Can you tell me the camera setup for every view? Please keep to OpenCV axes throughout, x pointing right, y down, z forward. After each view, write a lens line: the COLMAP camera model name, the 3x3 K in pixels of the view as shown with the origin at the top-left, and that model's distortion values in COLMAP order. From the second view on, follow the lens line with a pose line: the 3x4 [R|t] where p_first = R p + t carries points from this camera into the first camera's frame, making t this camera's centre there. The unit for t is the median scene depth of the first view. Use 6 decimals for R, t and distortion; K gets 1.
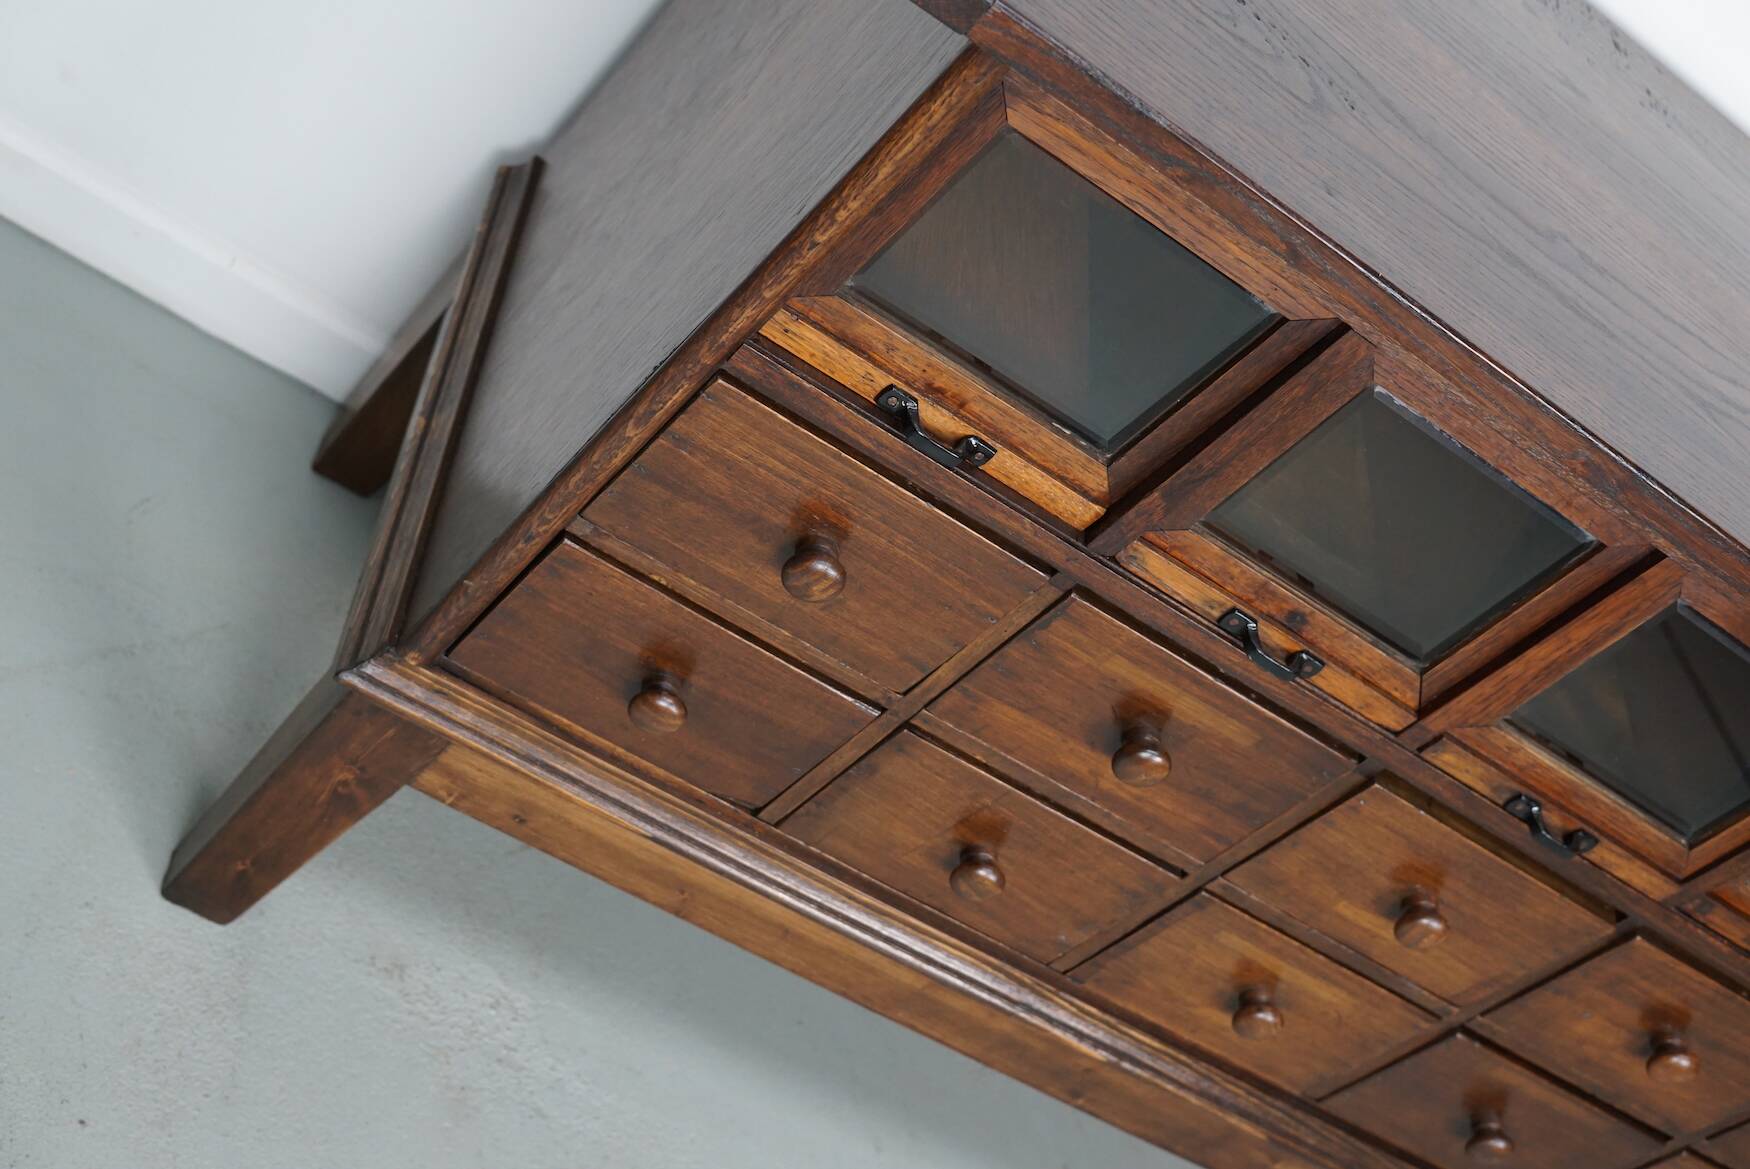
lens RADIAL K [[2267.8, 0, 875.3], [0, 2267.8, 593.5], [0, 0, 1]] dist [-0.148678, 0.312746]
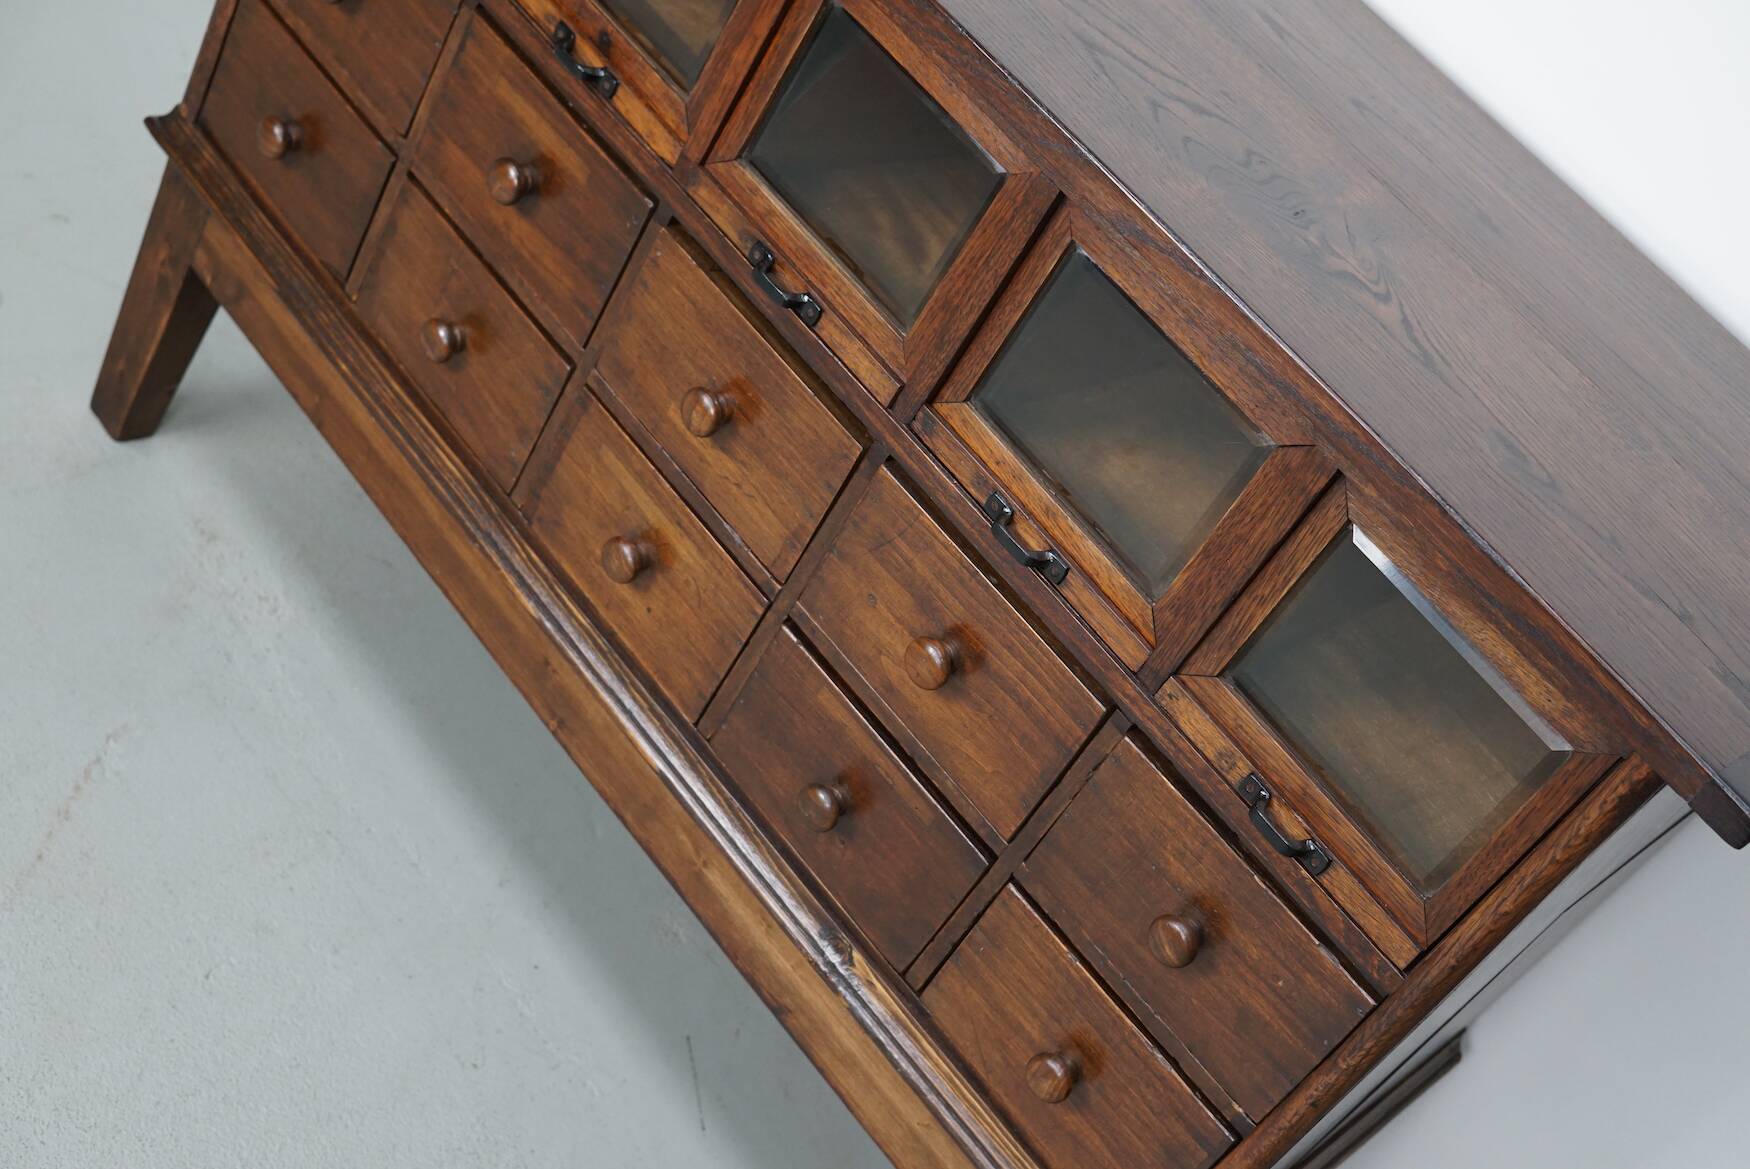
lens RADIAL K [[2267.8, 0, 875.3], [0, 2267.8, 593.5], [0, 0, 1]] dist [-0.148678, 0.312746]
pose [[0.811375, 0.144250, -0.566447, 1.019531], [-0.413965, 0.825975, -0.382620, 0.654464], [0.412678, 0.544938, 0.729890, 0.307357]]
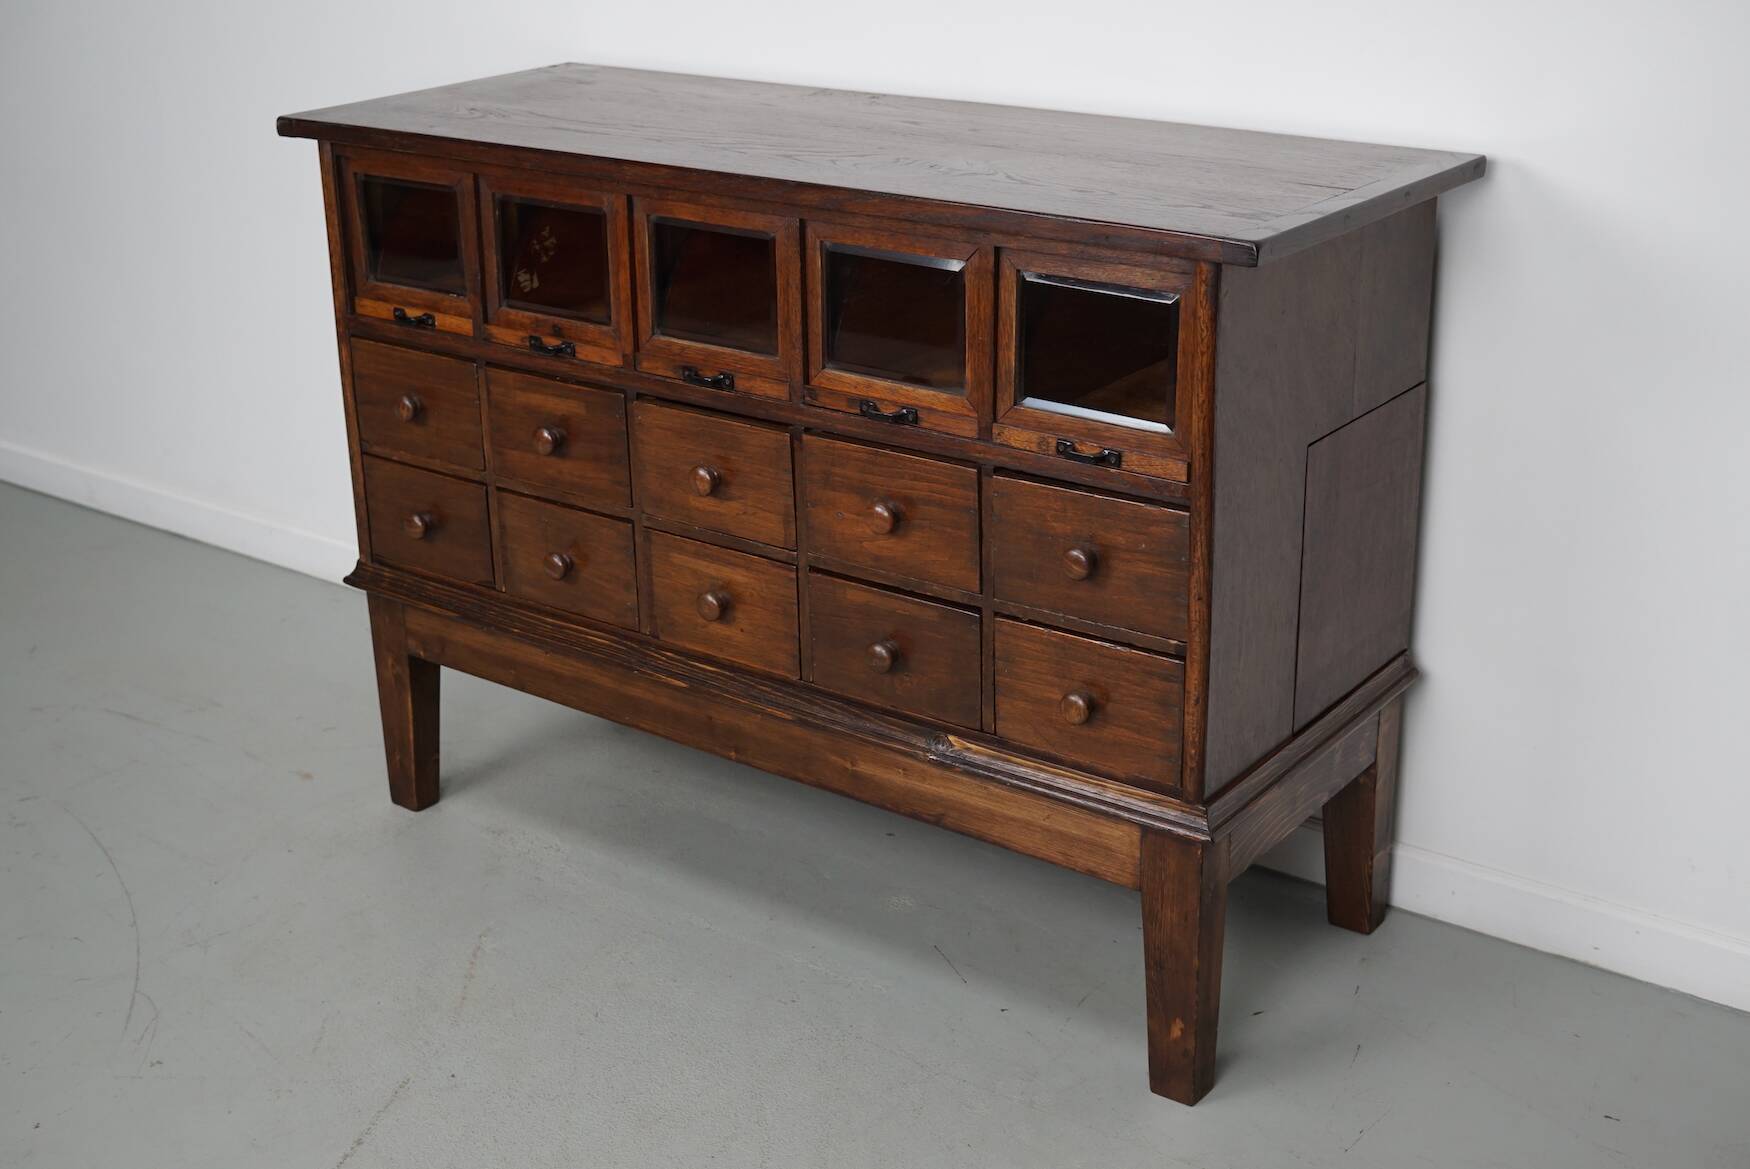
lens RADIAL K [[2267.8, 0, 875.3], [0, 2267.8, 593.5], [0, 0, 1]] dist [-0.148678, 0.312746]
pose [[0.671086, -0.419881, -0.611018, 1.476730], [-0.060112, 0.790634, -0.609332, 1.380411], [0.738938, 0.445643, 0.505344, 0.273376]]
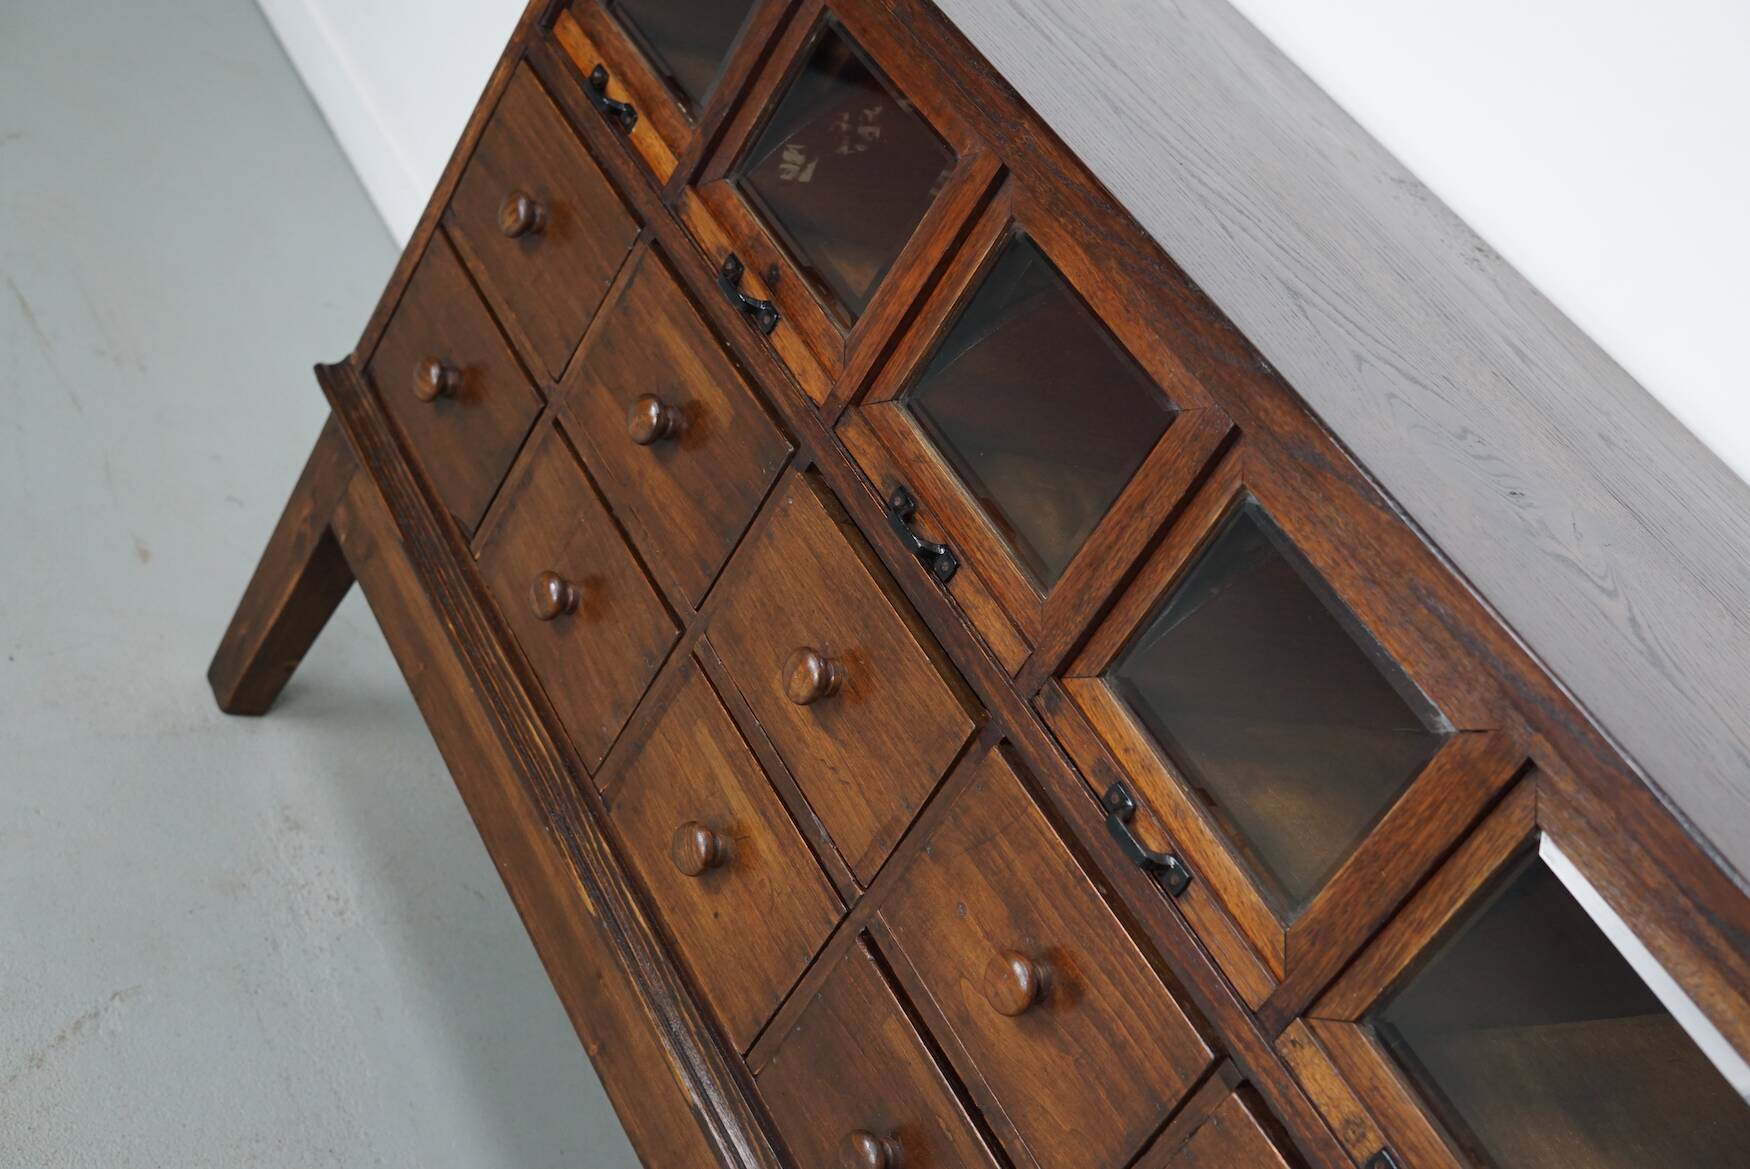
lens RADIAL K [[2267.8, 0, 875.3], [0, 2267.8, 593.5], [0, 0, 1]] dist [-0.148678, 0.312746]
pose [[0.719193, 0.090071, -0.688948, 0.990469], [-0.579605, 0.624595, -0.523392, 0.657559], [0.383171, 0.775737, 0.501410, 0.548718]]
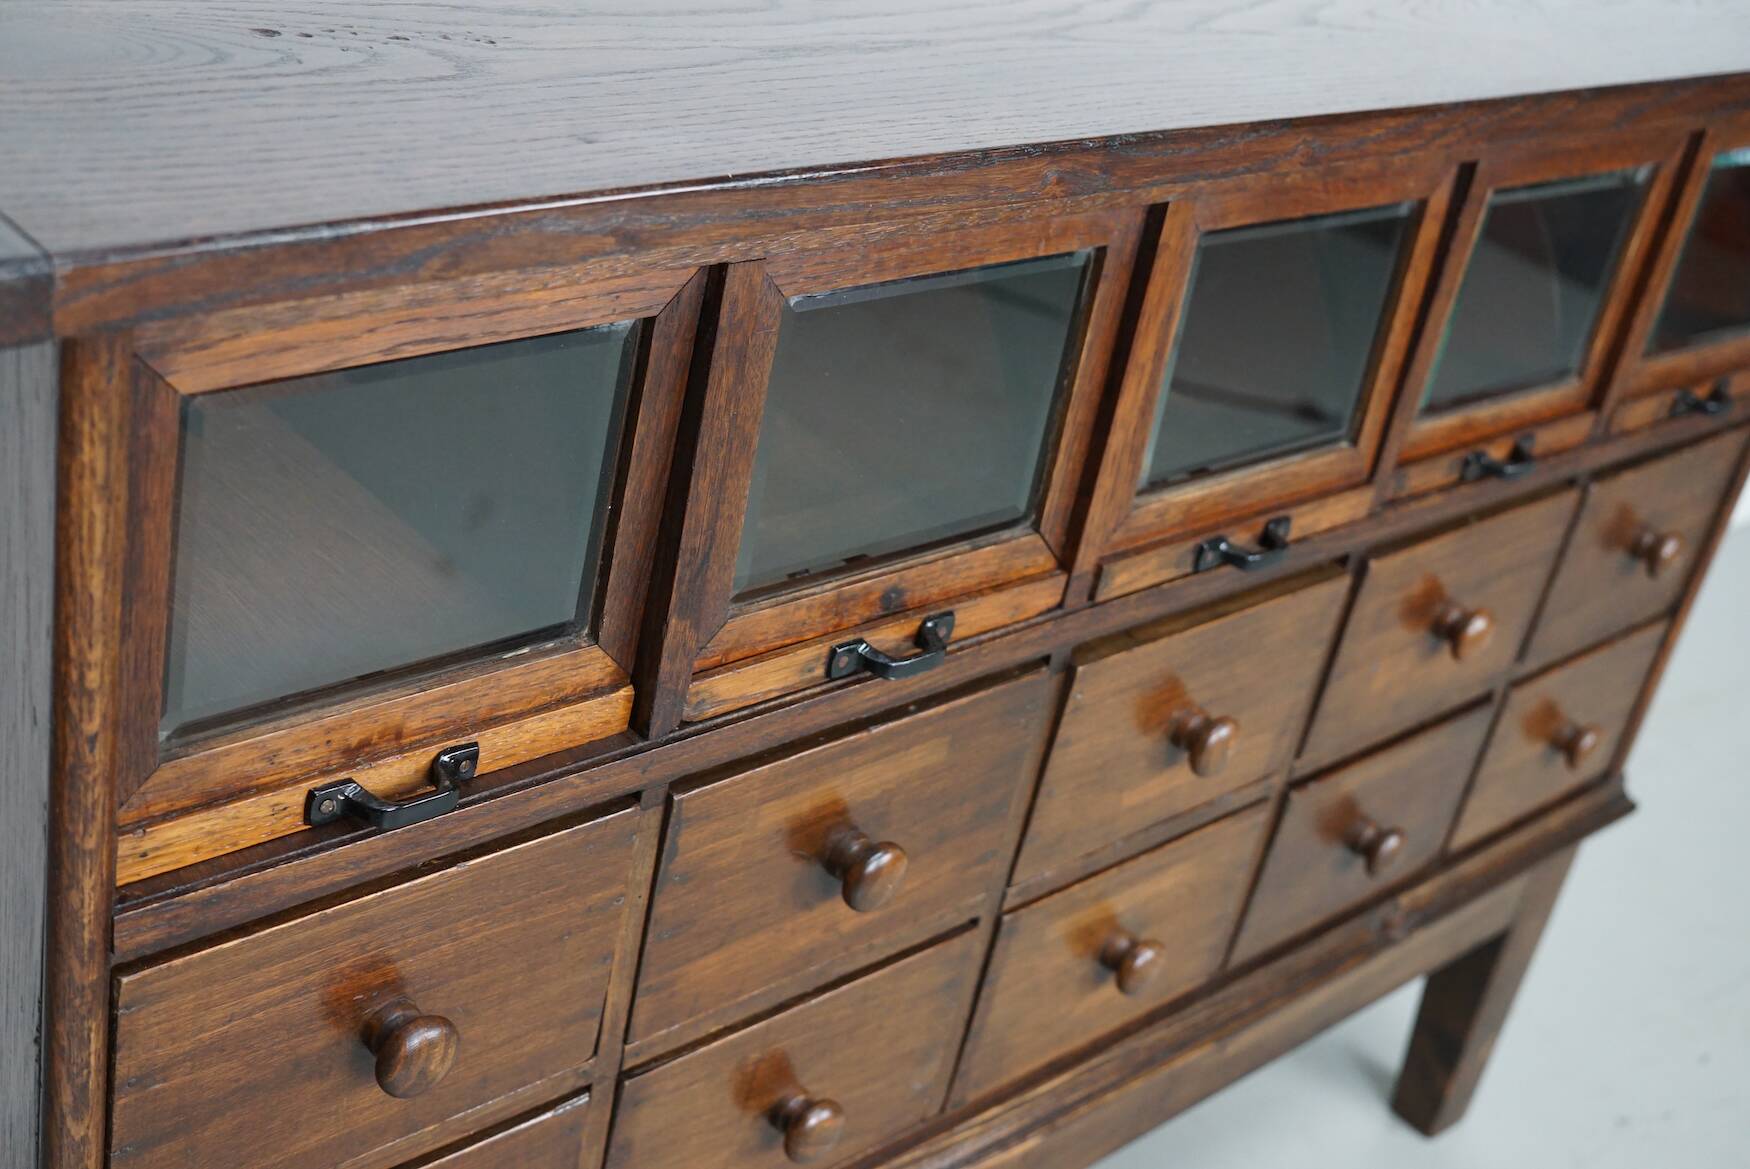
lens RADIAL K [[2267.8, 0, 875.3], [0, 2267.8, 593.5], [0, 0, 1]] dist [-0.148678, 0.312746]
pose [[0.642889, -0.713287, 0.279134, -0.025991], [0.710925, 0.691305, 0.129163, -0.088062], [-0.285097, 0.115406, 0.951526, 0.270770]]
